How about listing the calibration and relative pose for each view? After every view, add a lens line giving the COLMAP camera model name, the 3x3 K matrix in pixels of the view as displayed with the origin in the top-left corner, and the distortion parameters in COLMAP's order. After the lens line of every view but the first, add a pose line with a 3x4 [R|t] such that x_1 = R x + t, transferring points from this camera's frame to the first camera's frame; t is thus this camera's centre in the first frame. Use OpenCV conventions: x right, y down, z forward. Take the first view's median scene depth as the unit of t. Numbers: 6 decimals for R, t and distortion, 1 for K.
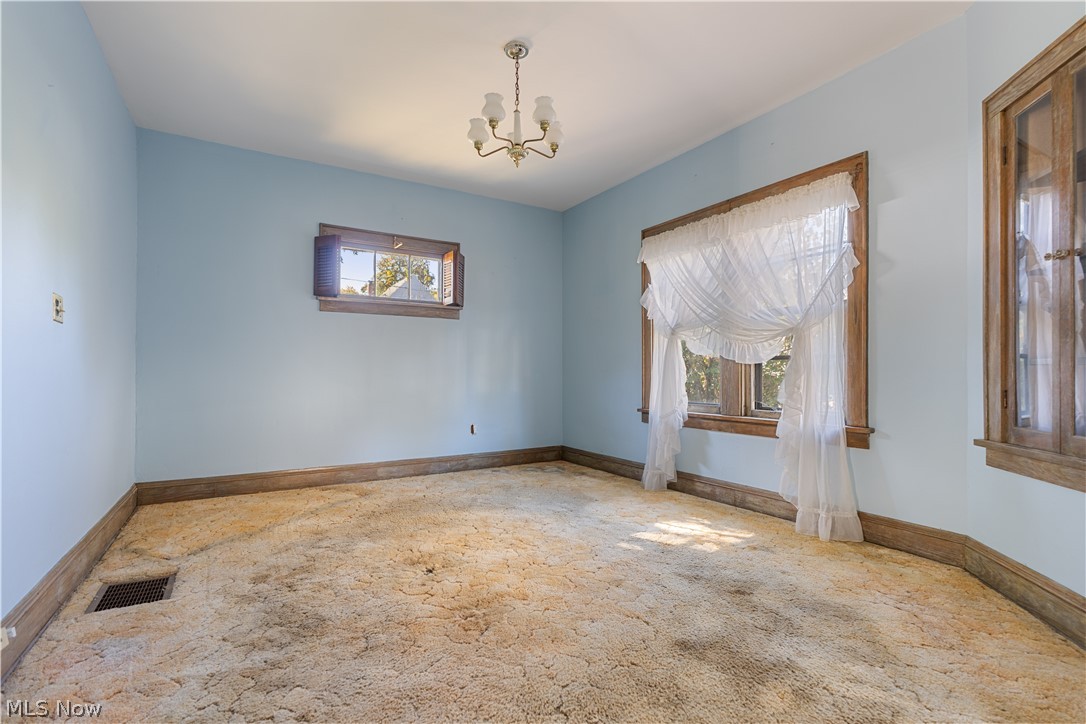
lens RADIAL K [[494.5, 0, 545.4], [0, 494.5, 366.9], [0, 0, 1]] dist [-0.003105, -0.000021]
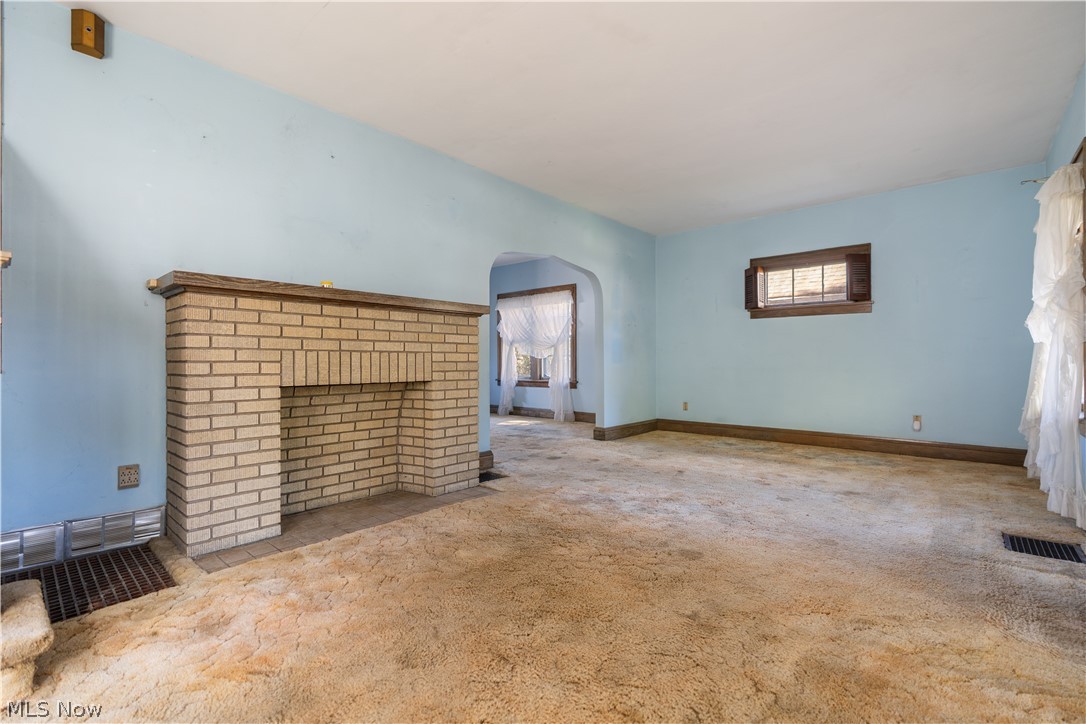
lens RADIAL K [[494.5, 0, 542.8], [0, 494.5, 360.2], [0, 0, 1]] dist [-0.003105, -0.000021]
pose [[0.958847, -0.008046, 0.283811, -0.263664], [0.004738, 0.999913, 0.012343, -0.026320], [-0.283885, -0.010490, 0.958801, -1.303809]]
